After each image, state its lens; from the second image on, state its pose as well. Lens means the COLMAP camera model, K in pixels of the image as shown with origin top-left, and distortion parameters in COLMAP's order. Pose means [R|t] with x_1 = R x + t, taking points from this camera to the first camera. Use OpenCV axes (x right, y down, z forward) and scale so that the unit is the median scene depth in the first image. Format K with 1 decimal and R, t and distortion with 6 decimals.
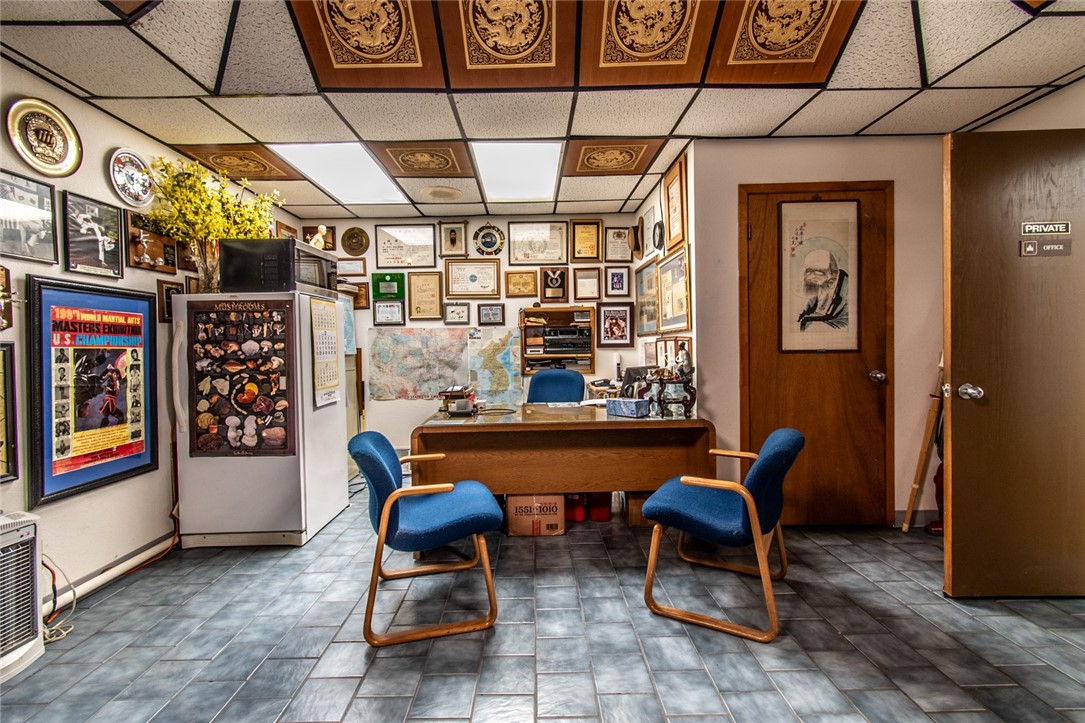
lens RADIAL K [[487.2, 0, 541.7], [0, 487.2, 356.1], [0, 0, 1]] dist [0.003510, 0.001279]
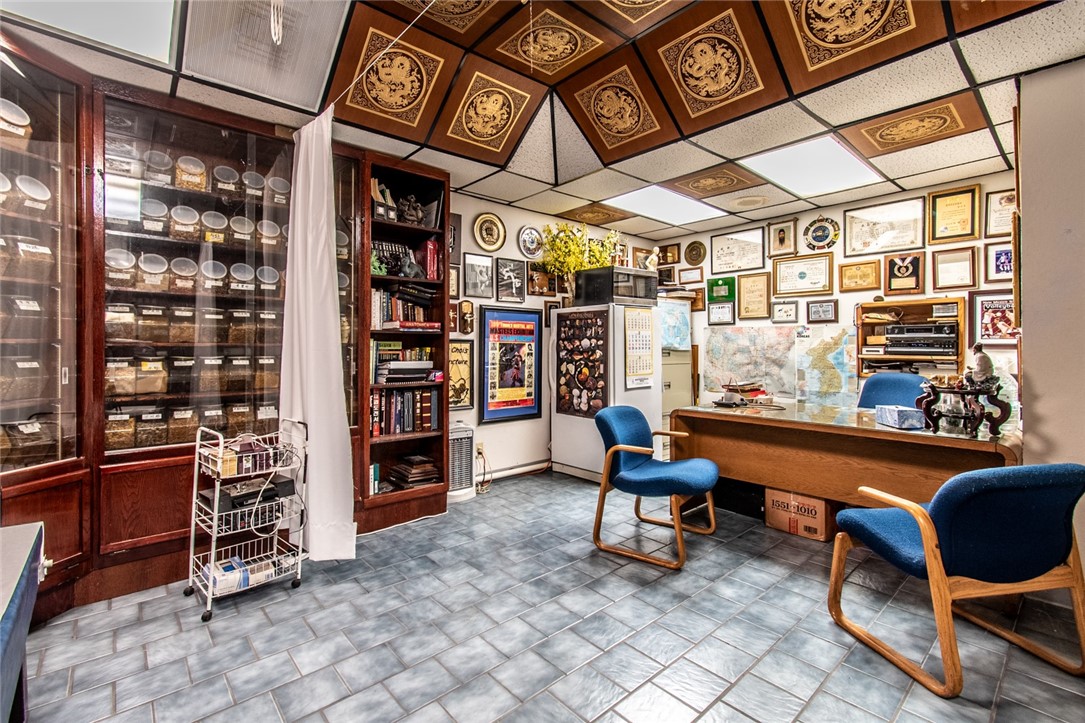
lens RADIAL K [[487.2, 0, 535.0], [0, 487.2, 352.2], [0, 0, 1]] dist [0.003510, 0.001279]
pose [[0.648838, 0.025965, -0.760483, 0.415353], [-0.026365, 0.999585, 0.011634, -0.003954], [0.760470, 0.012502, 0.649253, -0.067395]]
